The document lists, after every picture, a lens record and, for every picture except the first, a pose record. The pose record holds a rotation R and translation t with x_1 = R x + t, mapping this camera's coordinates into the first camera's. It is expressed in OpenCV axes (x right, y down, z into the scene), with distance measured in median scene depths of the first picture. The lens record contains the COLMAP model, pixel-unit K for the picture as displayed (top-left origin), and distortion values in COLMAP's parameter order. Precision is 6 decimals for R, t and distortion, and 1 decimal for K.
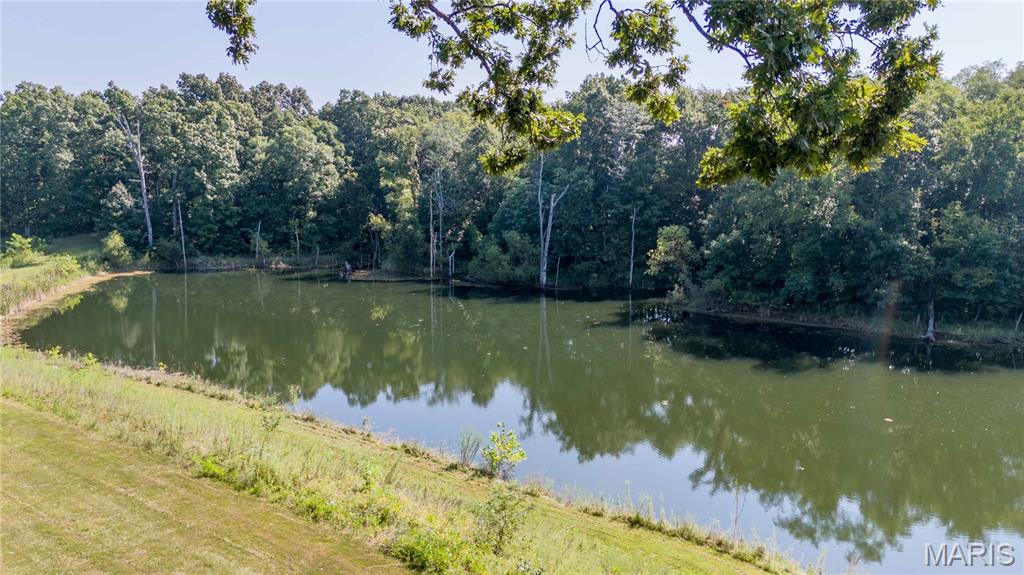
lens RADIAL K [[753.1, 0, 512.0], [0, 753.1, 287.5], [0, 0, 1]] dist [0.072234, -0.069987]
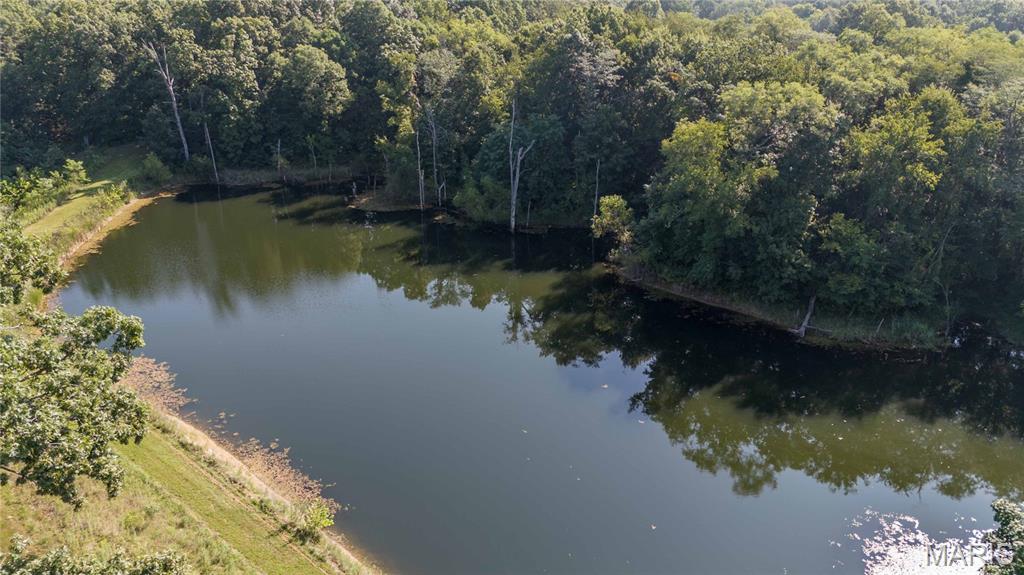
lens RADIAL K [[753.1, 0, 512.0], [0, 753.1, 287.5], [0, 0, 1]] dist [0.072234, -0.069987]
pose [[0.992904, 0.039086, -0.112310, 0.139431], [-0.010298, 0.969153, 0.246243, -0.158413], [0.118470, -0.243339, 0.962679, -0.074646]]
